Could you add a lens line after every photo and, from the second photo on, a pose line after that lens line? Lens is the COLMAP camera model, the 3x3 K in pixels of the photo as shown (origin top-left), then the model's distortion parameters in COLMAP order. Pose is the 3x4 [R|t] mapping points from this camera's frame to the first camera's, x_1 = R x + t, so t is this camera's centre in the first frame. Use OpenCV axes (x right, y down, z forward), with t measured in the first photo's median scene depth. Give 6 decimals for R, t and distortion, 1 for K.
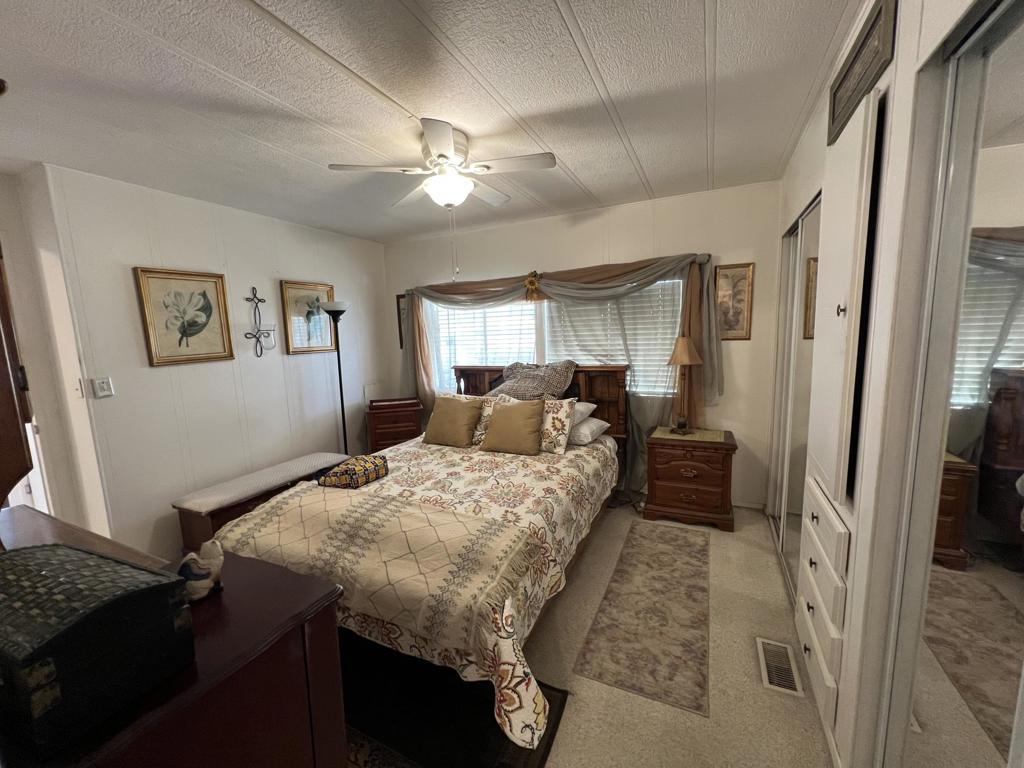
lens RADIAL K [[410.9, 0, 510.8], [0, 410.9, 384.4], [0, 0, 1]] dist [-0.001608, 0.000702]
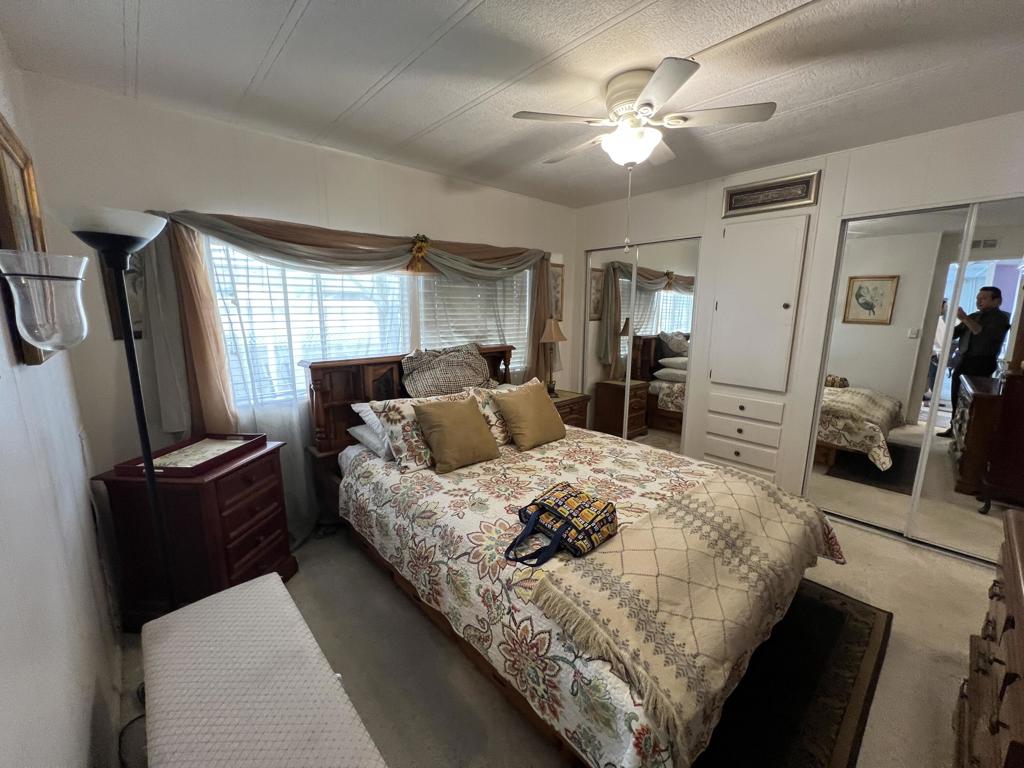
lens RADIAL K [[409.7, 0, 511.9], [0, 409.7, 385.9], [0, 0, 1]] dist [-0.004179, 0.000663]
pose [[0.367124, -0.138318, 0.919830, -0.903877], [0.102355, 0.988884, 0.107850, -0.070401], [-0.924523, 0.054555, 0.377201, 0.753645]]
